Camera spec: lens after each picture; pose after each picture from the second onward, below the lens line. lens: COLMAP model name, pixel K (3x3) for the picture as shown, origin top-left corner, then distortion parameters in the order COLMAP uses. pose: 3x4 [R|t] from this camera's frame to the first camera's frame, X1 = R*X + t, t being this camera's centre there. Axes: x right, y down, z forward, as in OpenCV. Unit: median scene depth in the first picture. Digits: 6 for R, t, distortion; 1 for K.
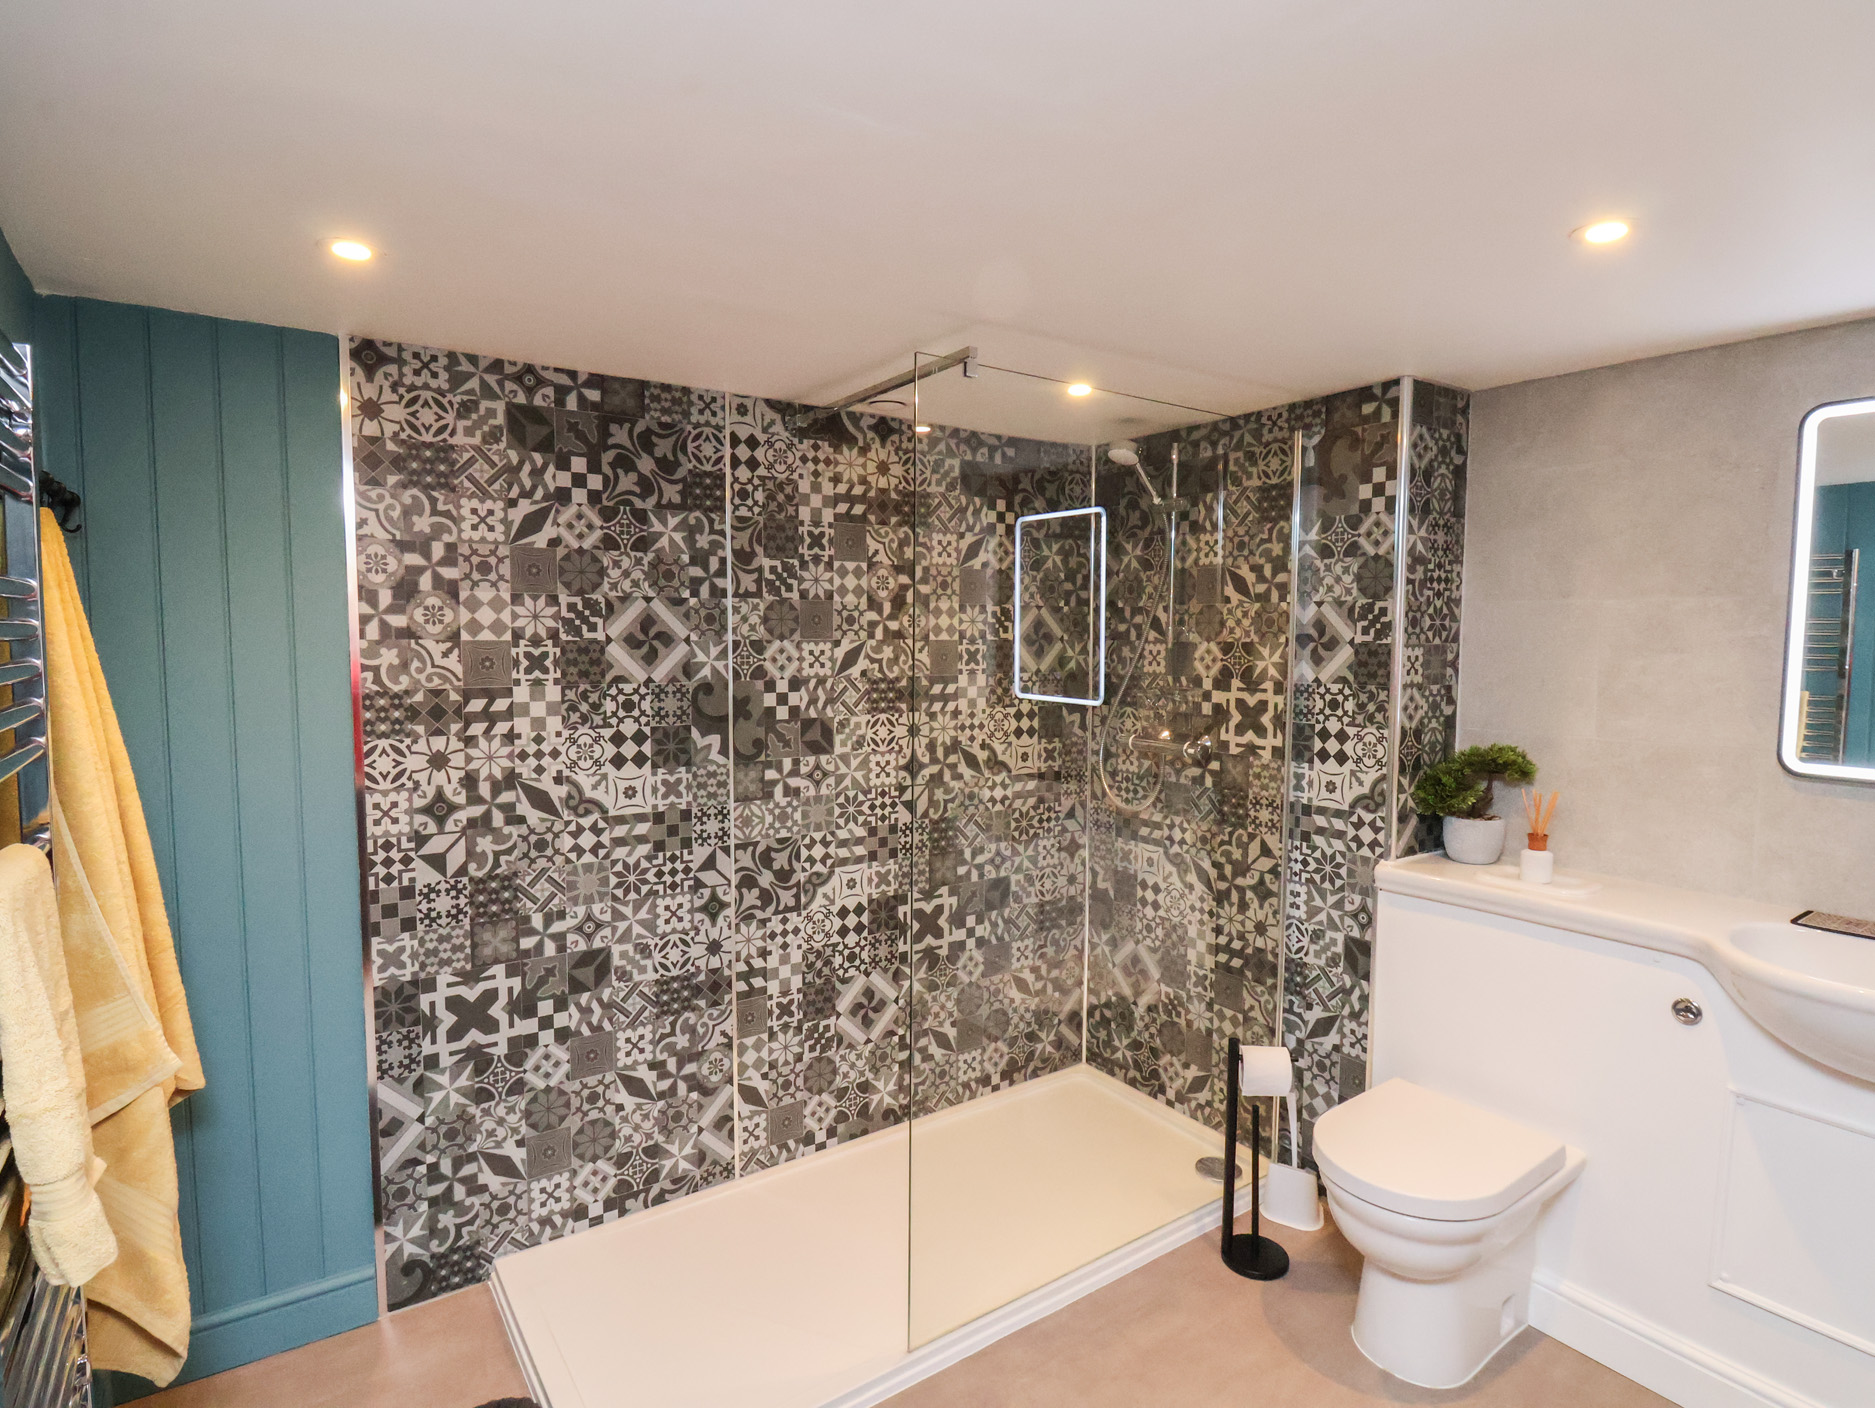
lens RADIAL K [[984.8, 0, 943.3], [0, 984.8, 702.6], [0, 0, 1]] dist [-0.001659, -0.011391]
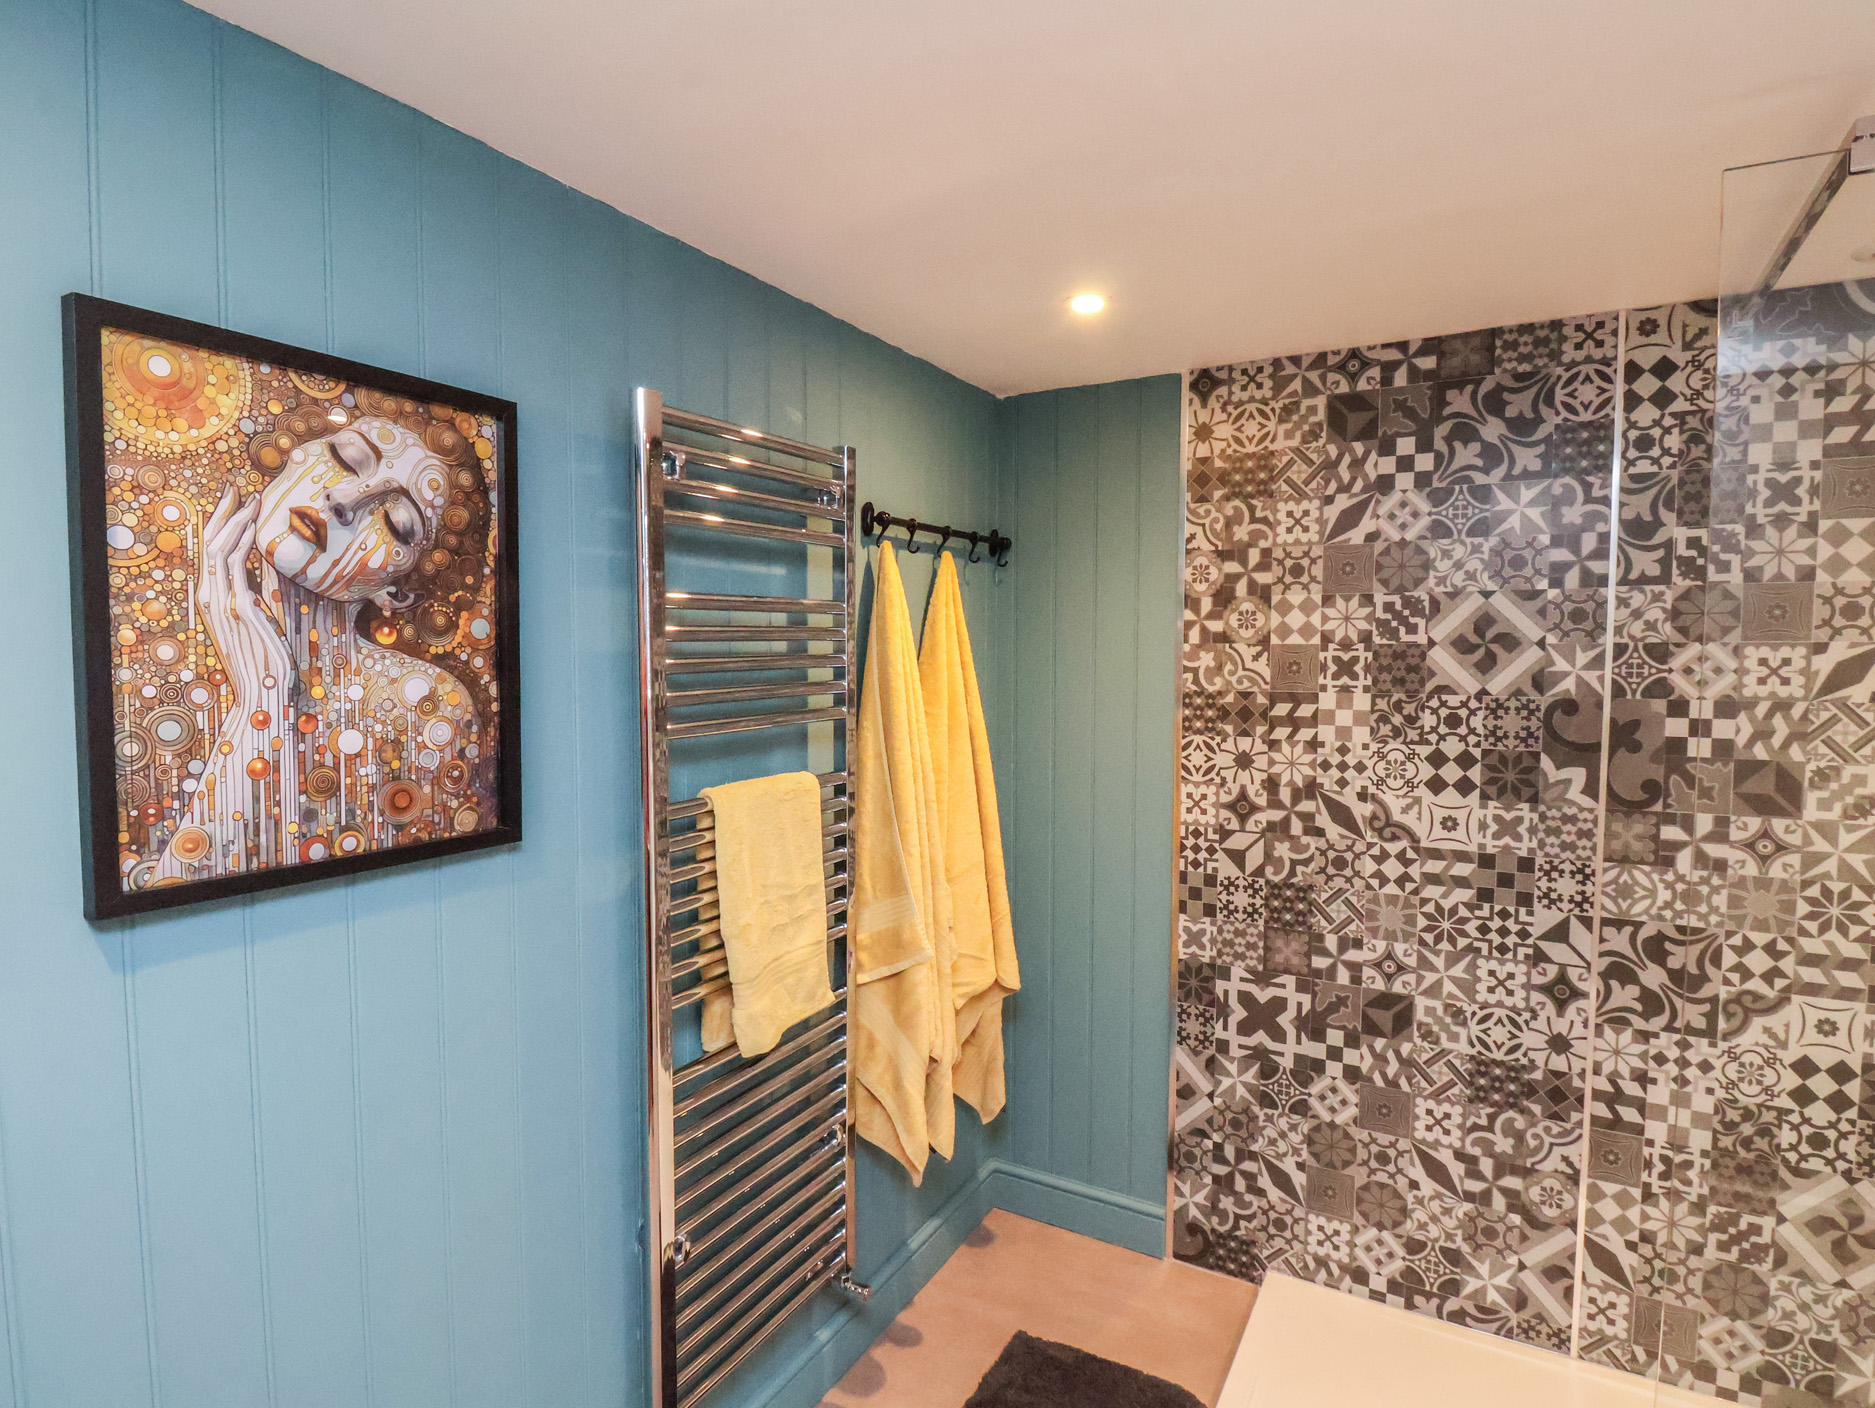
lens RADIAL K [[984.8, 0, 937.0], [0, 984.8, 708.1], [0, 0, 1]] dist [-0.001659, -0.011391]
pose [[0.423315, 0.051580, -0.904513, 0.239078], [-0.059071, 0.997825, 0.029256, -0.006093], [0.904055, 0.041046, 0.425441, 0.224629]]
